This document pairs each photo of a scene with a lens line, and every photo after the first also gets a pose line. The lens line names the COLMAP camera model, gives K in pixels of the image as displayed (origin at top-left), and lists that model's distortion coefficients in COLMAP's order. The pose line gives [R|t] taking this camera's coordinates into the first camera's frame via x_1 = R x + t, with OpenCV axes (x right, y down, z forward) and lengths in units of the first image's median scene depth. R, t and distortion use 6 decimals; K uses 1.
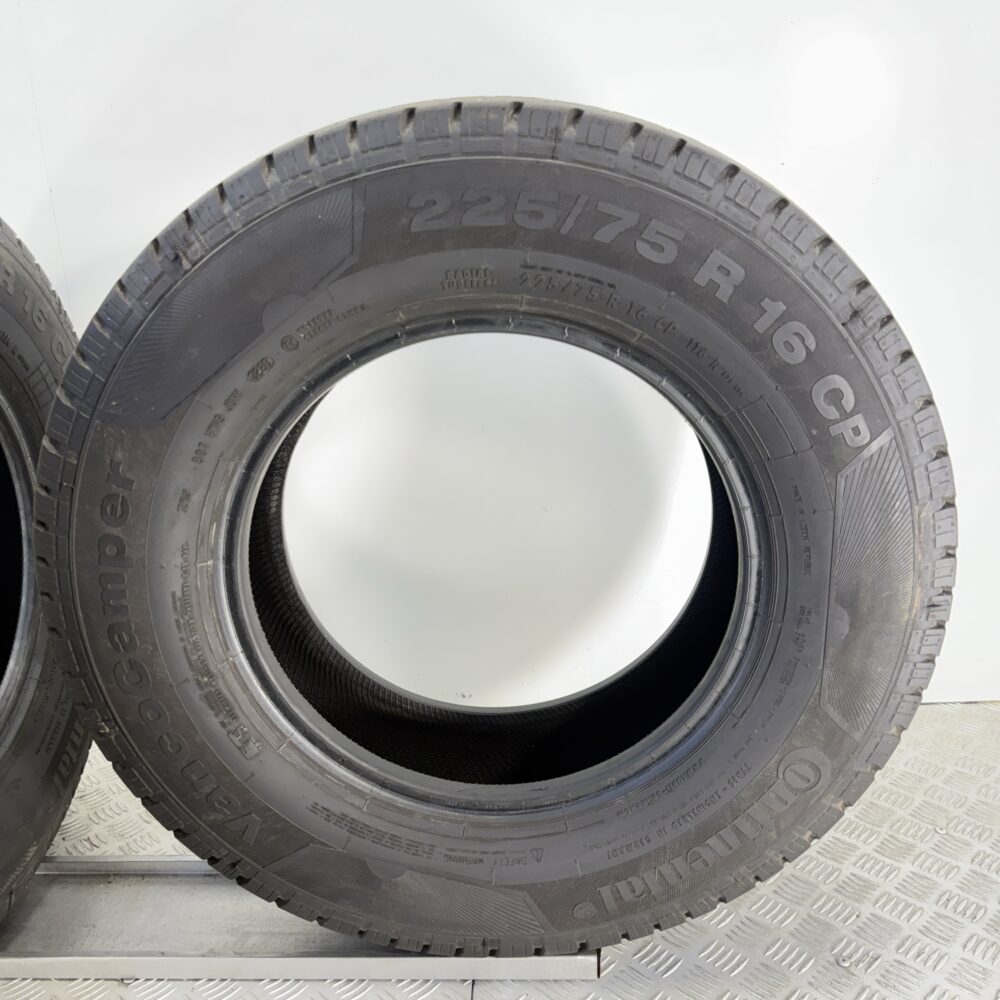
lens RADIAL K [[926.2, 0, 500.0], [0, 926.2, 500.0], [0, 0, 1]] dist [0.265512, -0.786838]
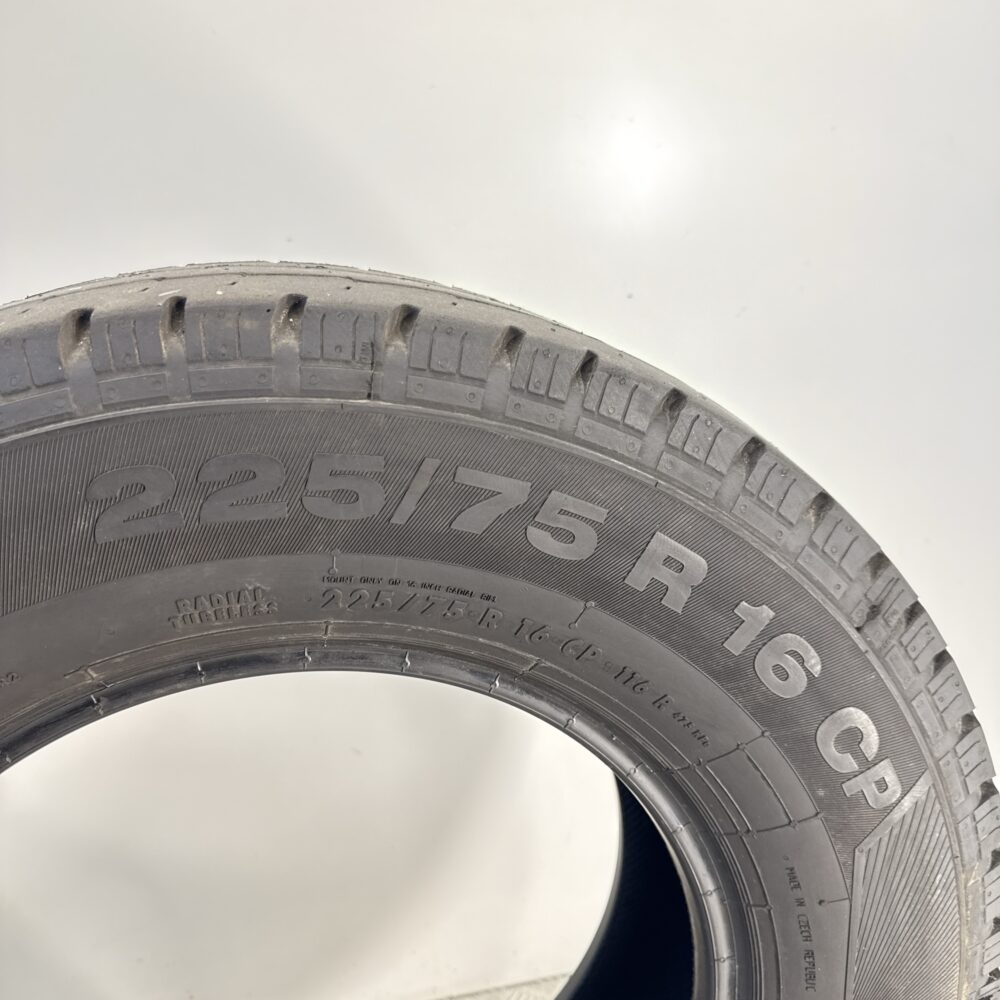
lens RADIAL K [[949.8, 0, 500.0], [0, 949.8, 500.0], [0, 0, 1]] dist [0.110109, -0.265352]
pose [[0.970485, -0.071812, 0.230220, -0.001559], [0.088986, 0.993904, -0.065089, -0.248431], [-0.224143, 0.083654, 0.970959, 0.436702]]
